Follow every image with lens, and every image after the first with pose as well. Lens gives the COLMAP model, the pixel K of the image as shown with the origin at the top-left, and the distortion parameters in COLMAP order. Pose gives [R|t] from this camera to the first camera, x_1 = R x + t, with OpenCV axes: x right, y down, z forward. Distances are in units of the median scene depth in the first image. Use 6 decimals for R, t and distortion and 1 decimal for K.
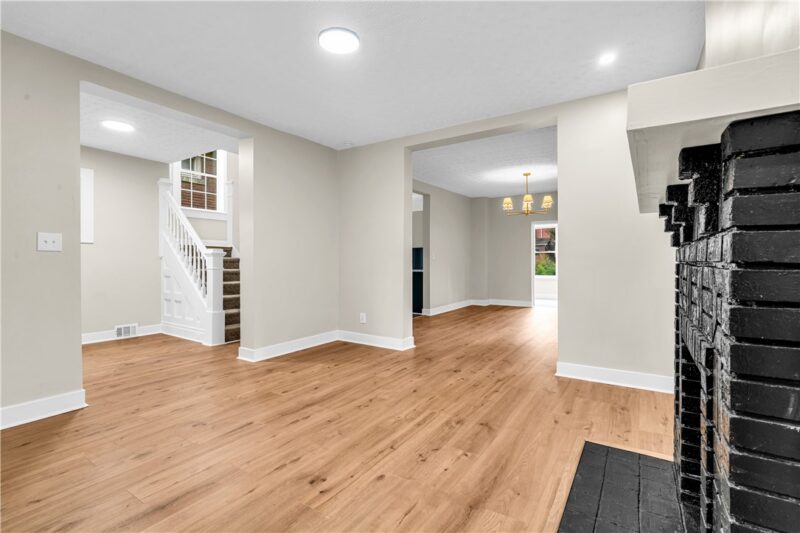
lens RADIAL K [[380.7, 0, 396.4], [0, 380.7, 264.0], [0, 0, 1]] dist [-0.002479, 0.000233]
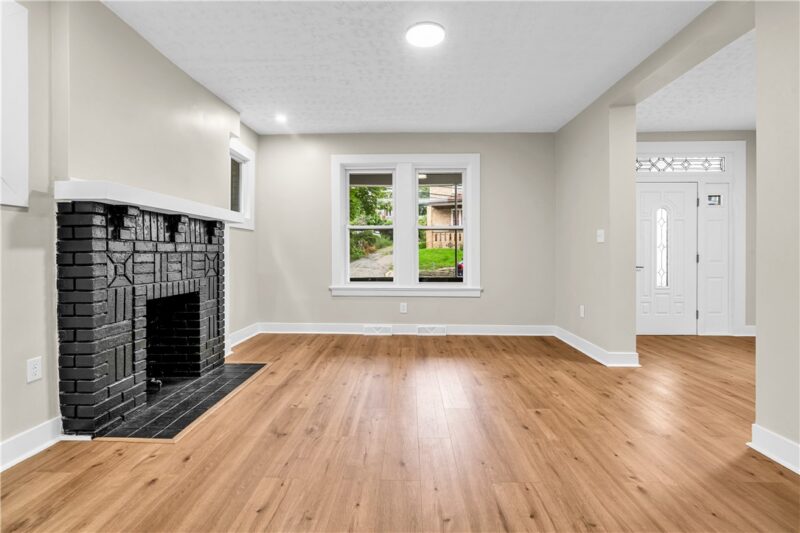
lens RADIAL K [[377.8, 0, 400.9], [0, 377.8, 254.8], [0, 0, 1]] dist [-0.009691, 0.000390]
pose [[-0.848063, 0.005973, -0.529861, 0.421163], [-0.000546, 0.999926, 0.012146, -0.005198], [0.529895, 0.010591, -0.847997, 1.735992]]
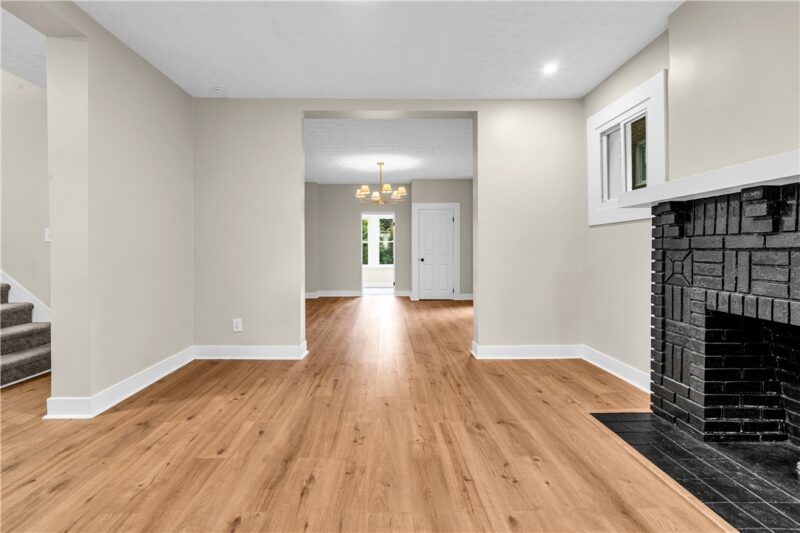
lens RADIAL K [[386.6, 0, 397.0], [0, 386.6, 253.7], [0, 0, 1]] dist [-0.005425, 0.000180]
pose [[0.818733, -0.004575, 0.574156, -0.483865], [0.006214, 0.999980, -0.000893, 0.005204], [-0.574141, 0.004299, 0.818745, 0.338223]]
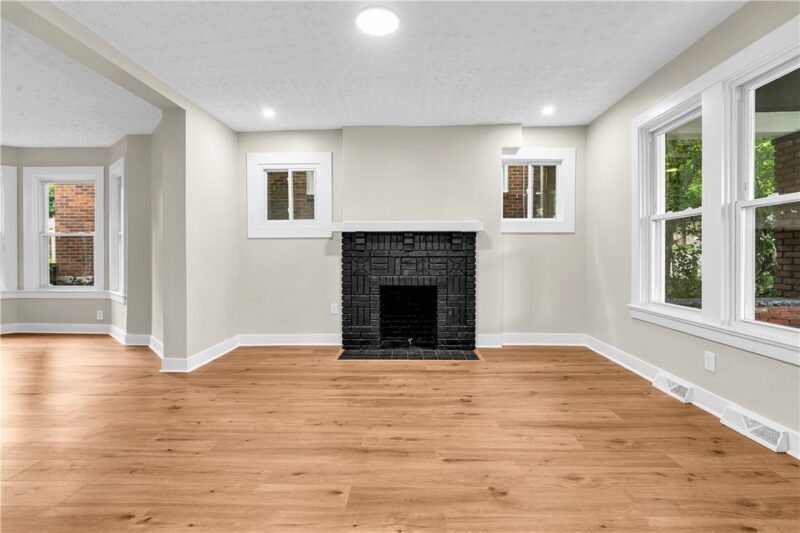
lens RADIAL K [[377.8, 0, 400.9], [0, 377.8, 254.8], [0, 0, 1]] dist [-0.009691, 0.000390]
pose [[-0.535071, 0.008504, 0.844764, -0.920386], [0.010182, 0.999942, -0.003617, -0.002751], [-0.844745, 0.006666, -0.535127, 1.384851]]
